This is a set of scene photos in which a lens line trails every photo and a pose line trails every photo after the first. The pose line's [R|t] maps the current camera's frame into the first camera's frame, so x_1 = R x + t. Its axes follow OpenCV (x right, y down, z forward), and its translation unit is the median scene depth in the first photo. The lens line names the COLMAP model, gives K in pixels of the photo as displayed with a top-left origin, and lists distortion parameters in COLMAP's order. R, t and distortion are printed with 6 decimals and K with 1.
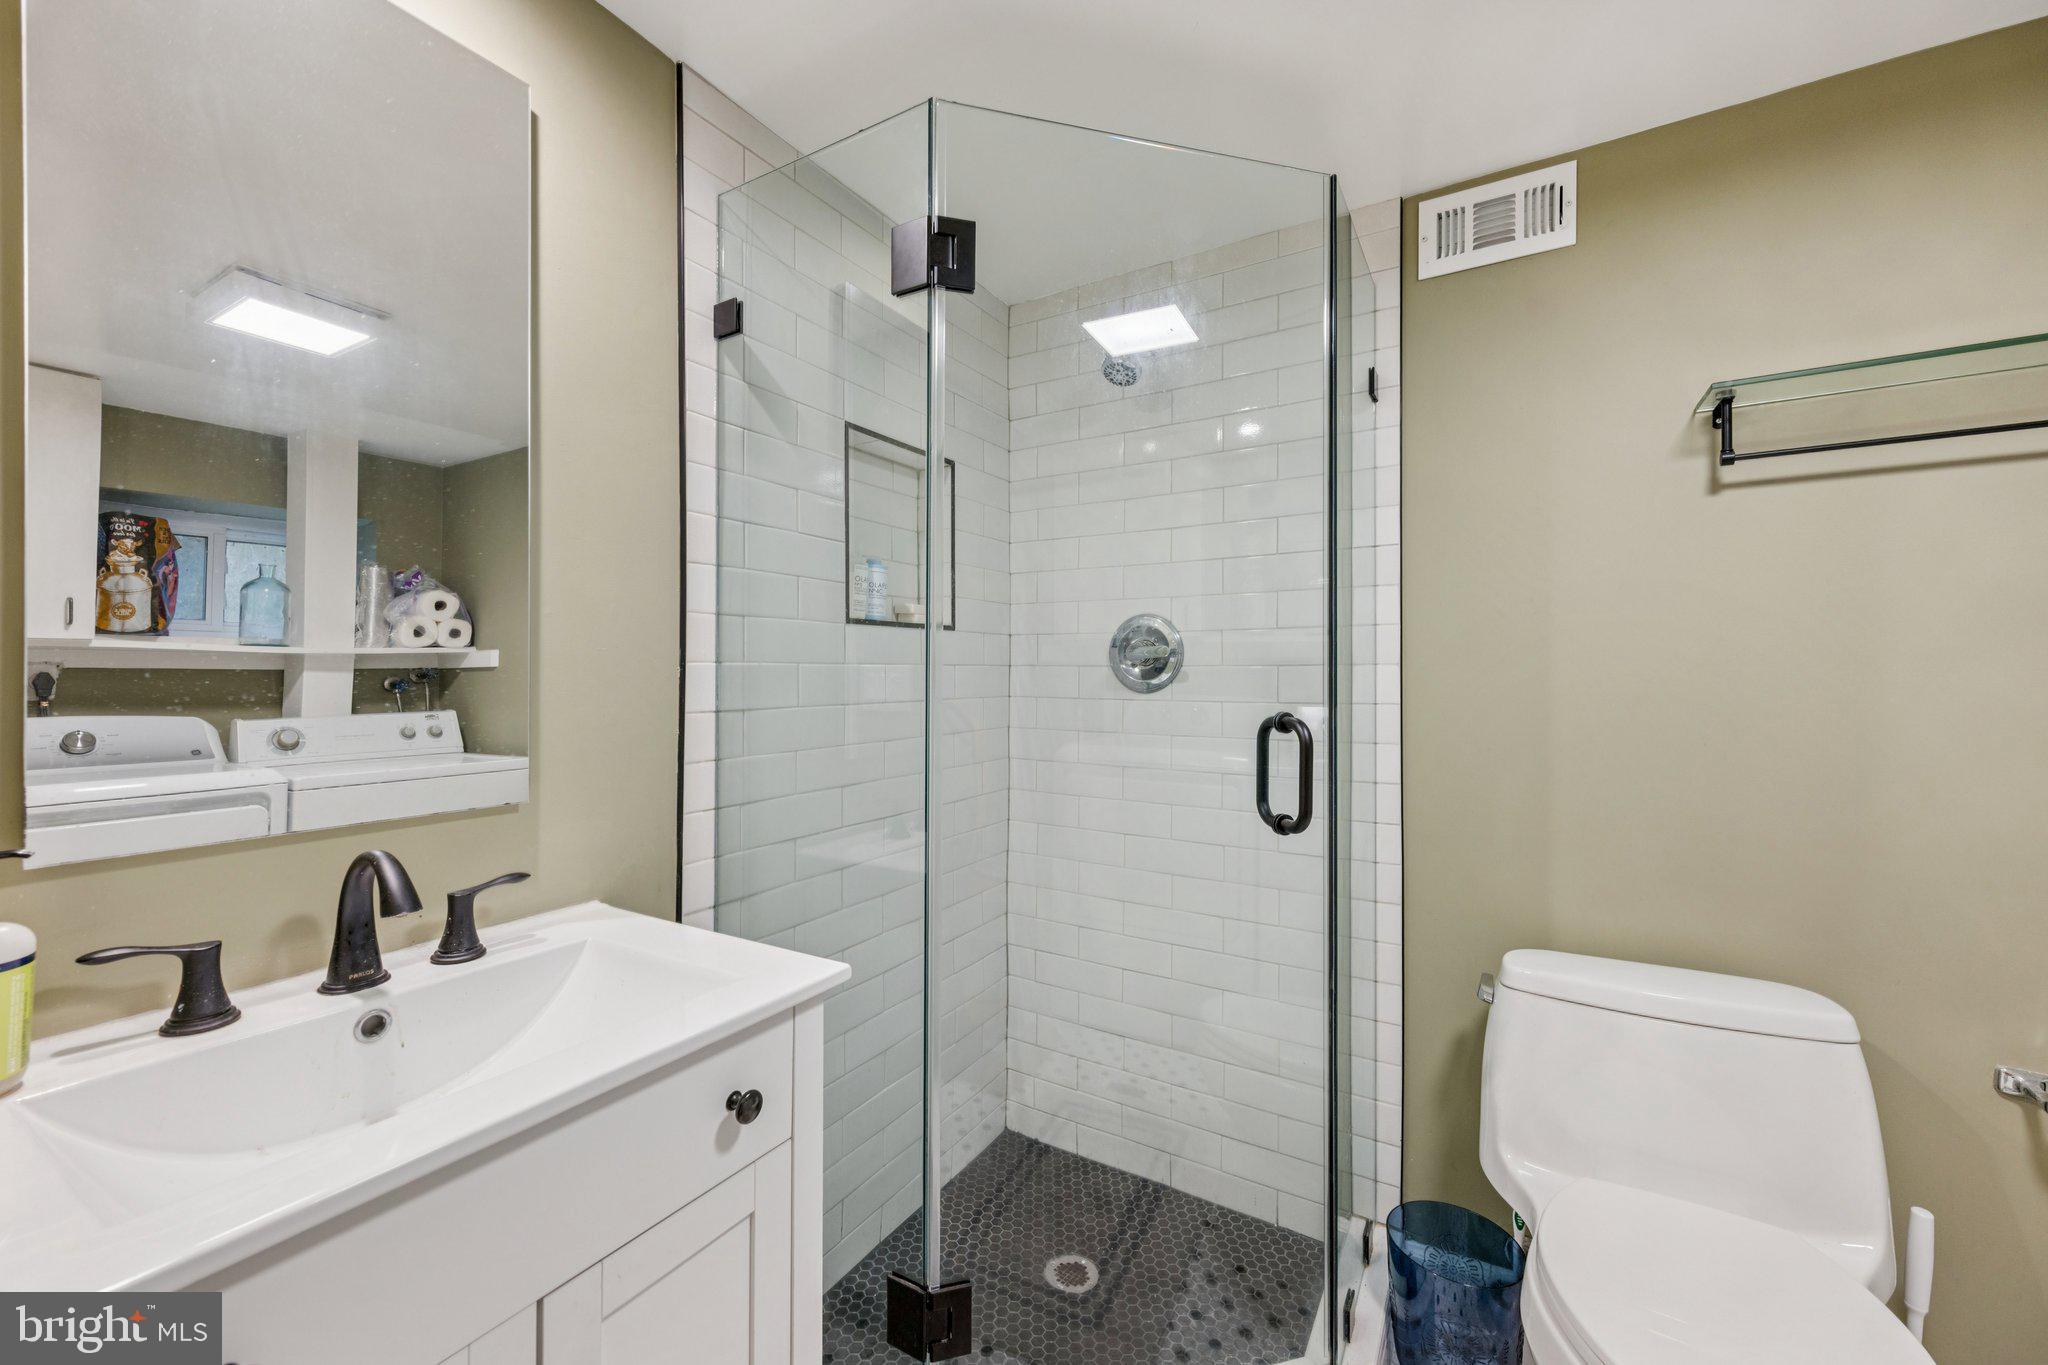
lens RADIAL K [[816.3, 0, 1032.4], [0, 816.3, 658.3], [0, 0, 1]] dist [-0.001290, 0.000110]
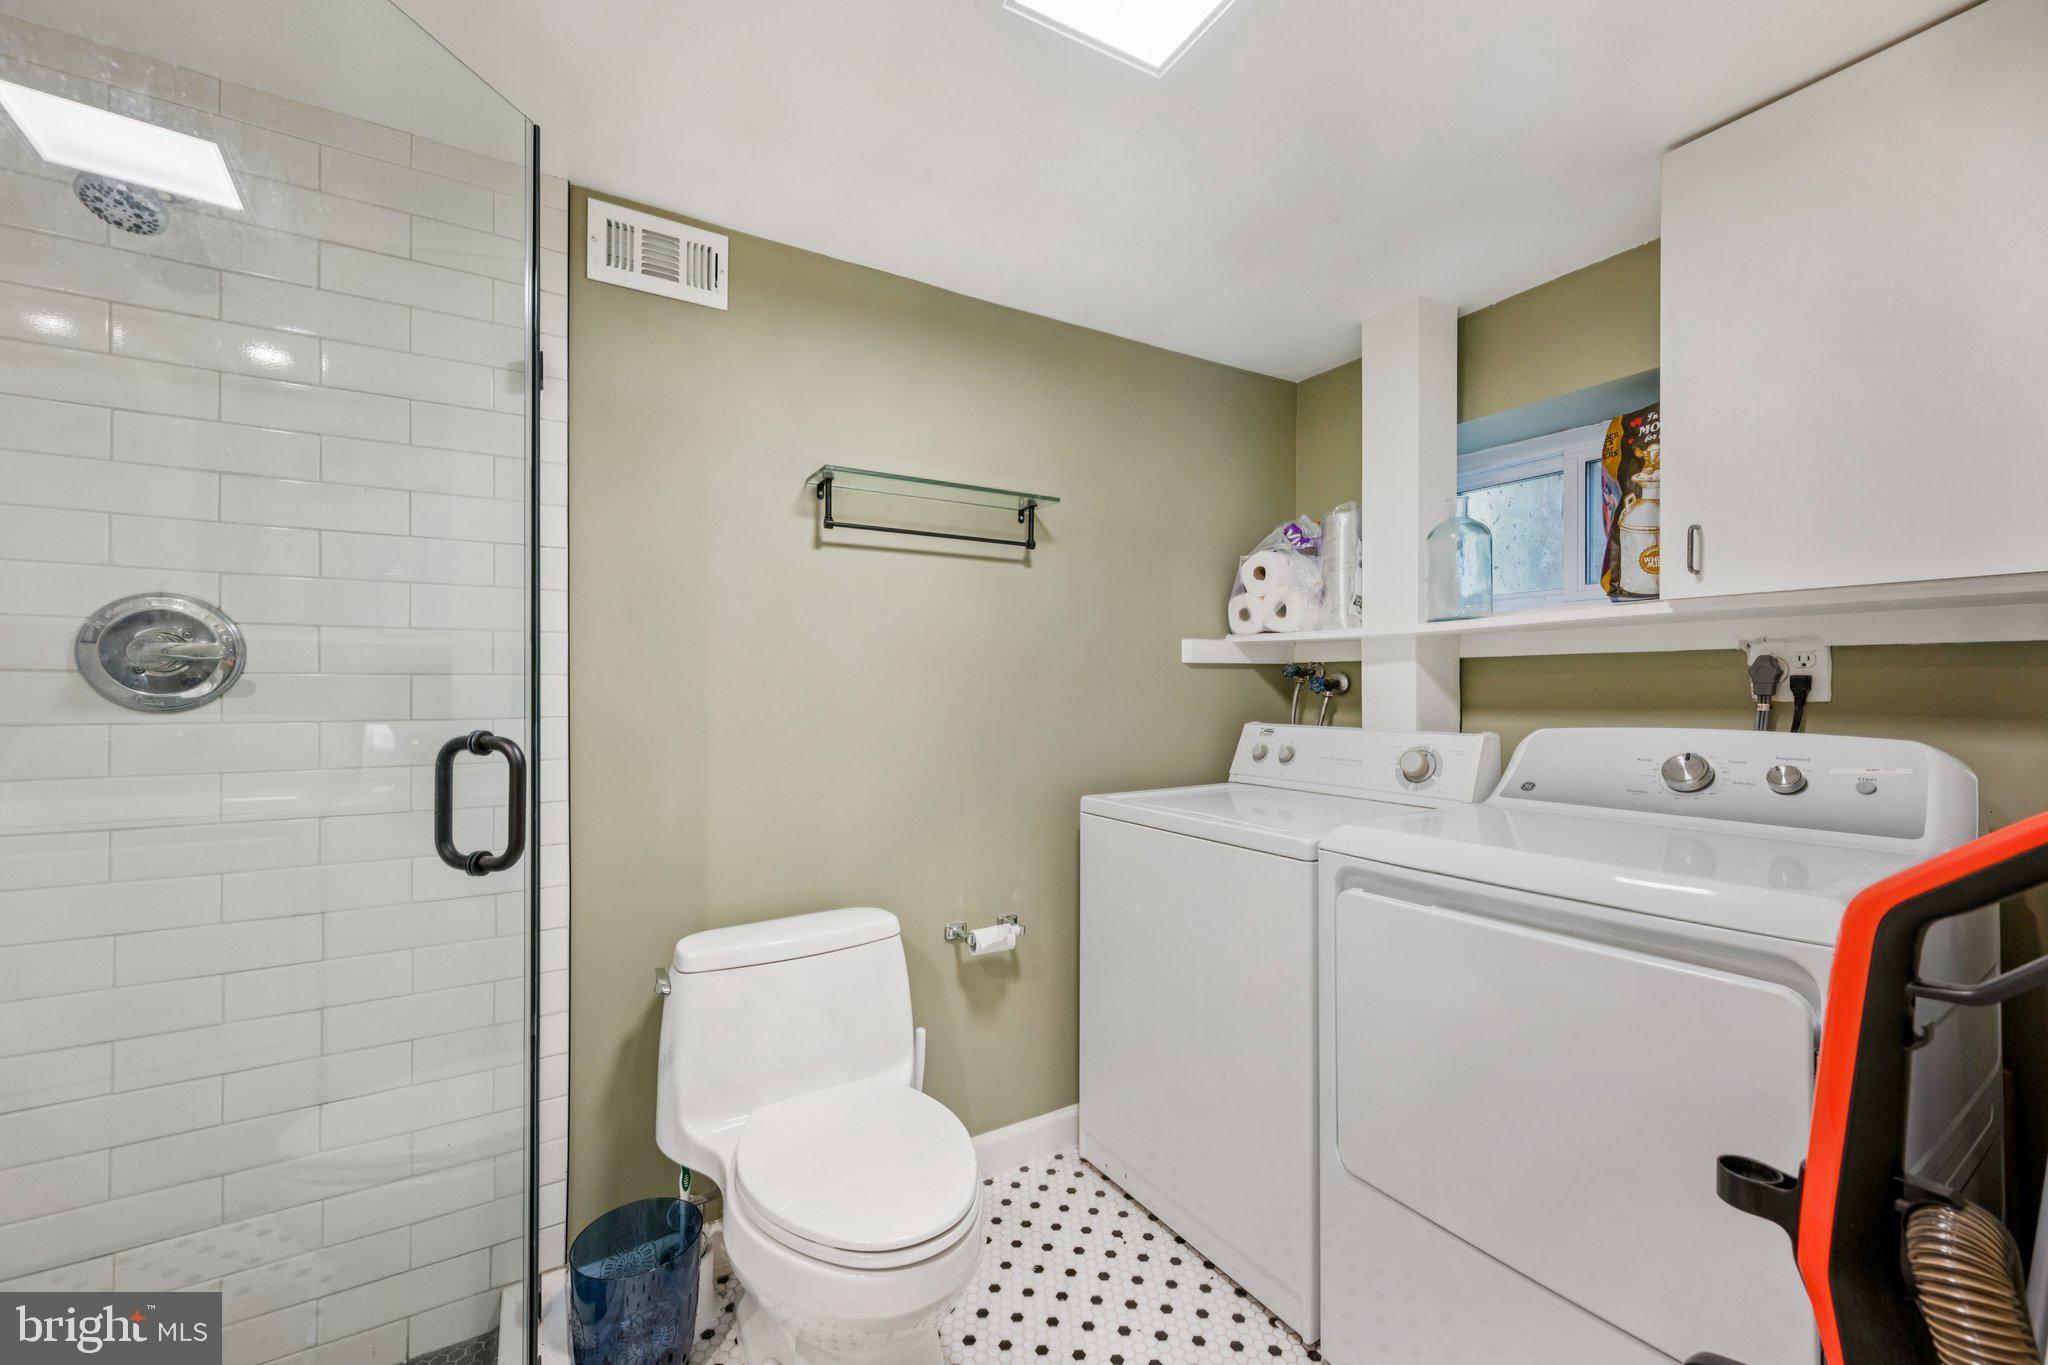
lens RADIAL K [[808.0, 0, 1024.0], [0, 808.0, 682.5], [0, 0, 1]] dist [-0.000646, 0.000017]
pose [[0.453551, 0.004611, 0.891218, -0.168319], [-0.020807, 0.999769, 0.005417, -0.000152], [-0.890987, -0.021001, 0.453542, 0.111539]]
